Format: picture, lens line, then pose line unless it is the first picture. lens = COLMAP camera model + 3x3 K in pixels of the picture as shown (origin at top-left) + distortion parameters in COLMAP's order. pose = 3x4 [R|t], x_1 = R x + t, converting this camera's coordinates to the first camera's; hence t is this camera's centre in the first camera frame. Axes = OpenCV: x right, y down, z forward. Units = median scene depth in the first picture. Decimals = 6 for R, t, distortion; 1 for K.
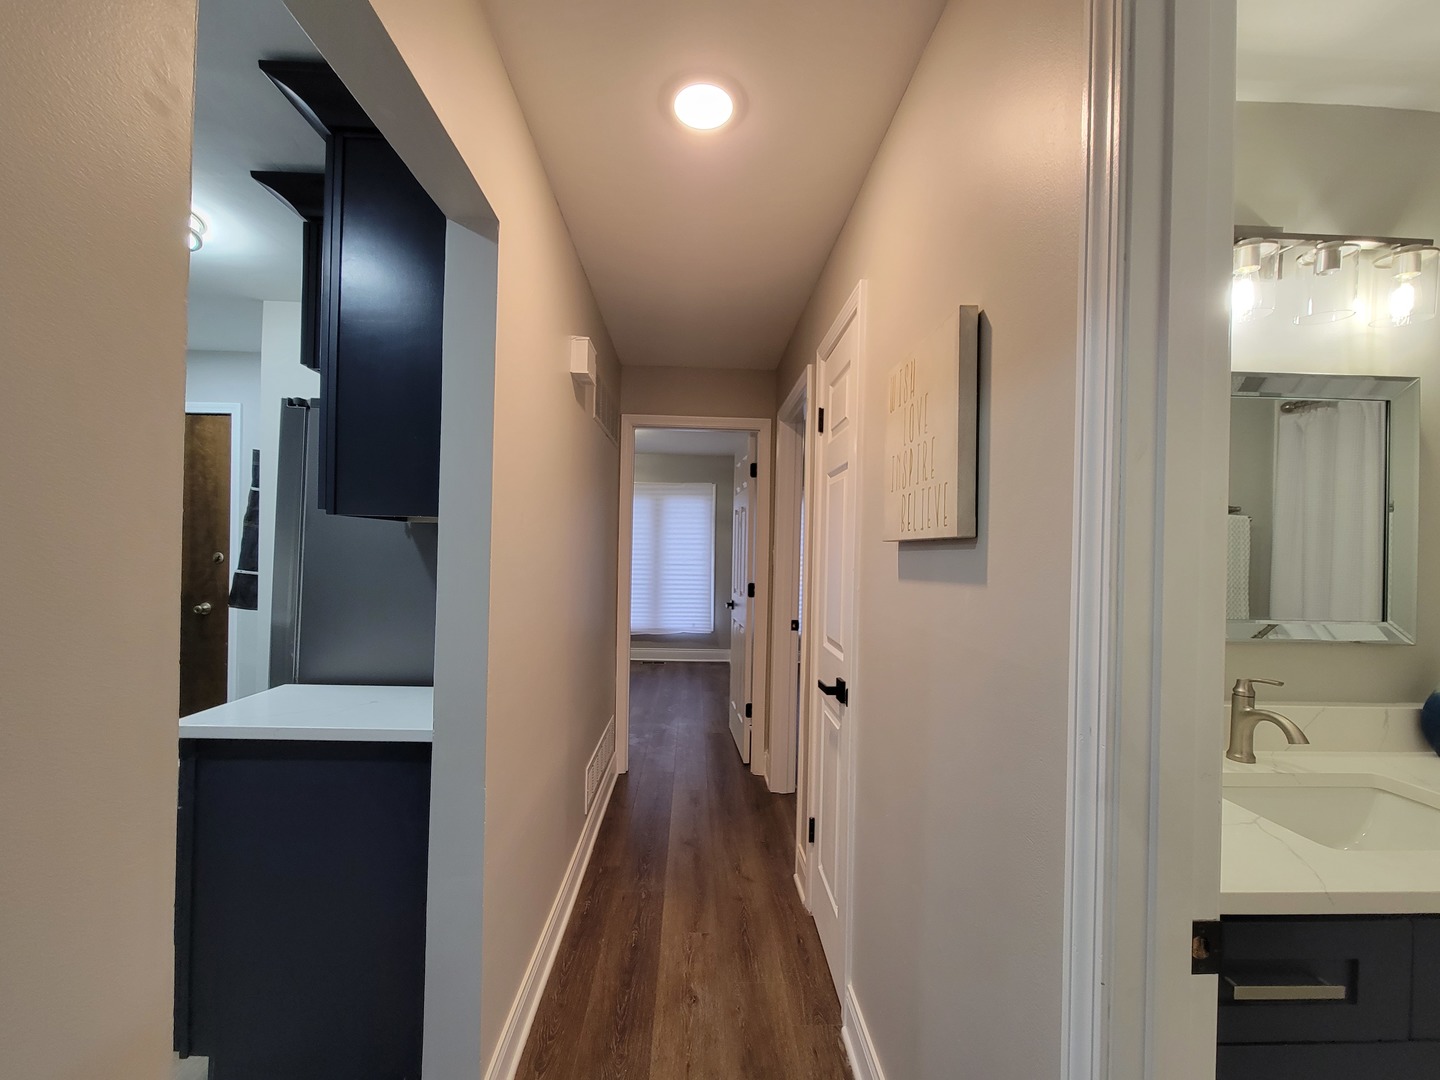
lens RADIAL K [[586.7, 0, 710.6], [0, 586.7, 545.6], [0, 0, 1]] dist [-0.008250, -0.001470]
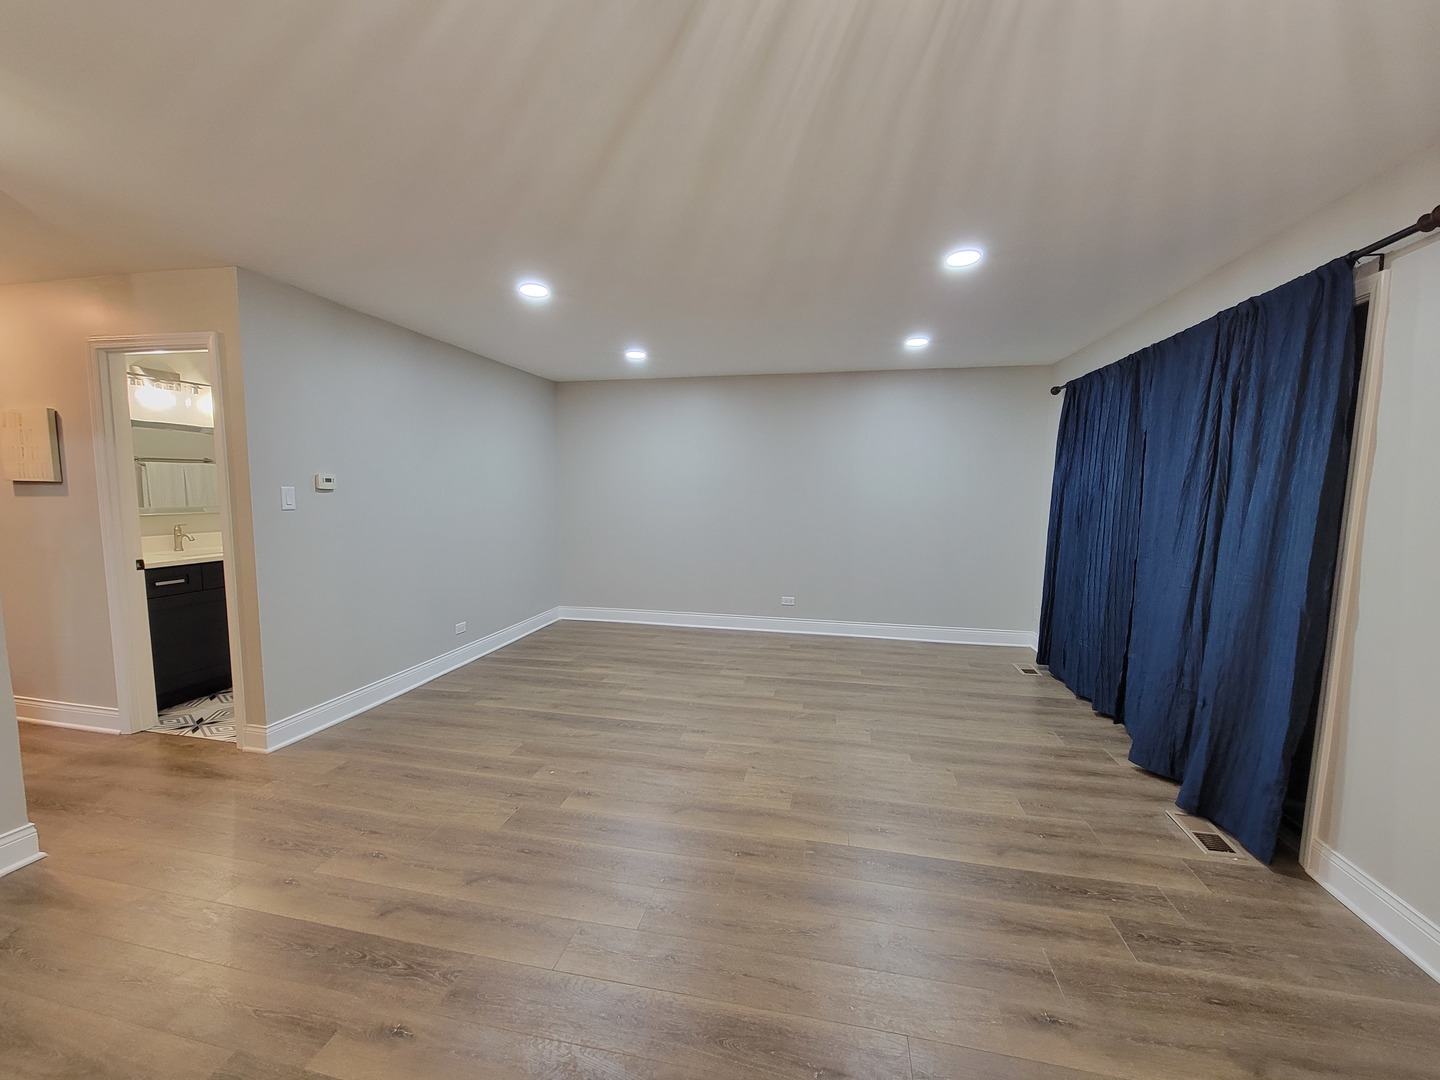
lens RADIAL K [[586.7, 0, 728.1], [0, 586.7, 546.6], [0, 0, 1]] dist [-0.008250, -0.001470]
pose [[0.229900, -0.116139, 0.966260, -1.403495], [-0.009908, 0.992523, 0.121653, -0.062909], [-0.973164, -0.037542, 0.227030, -2.544441]]
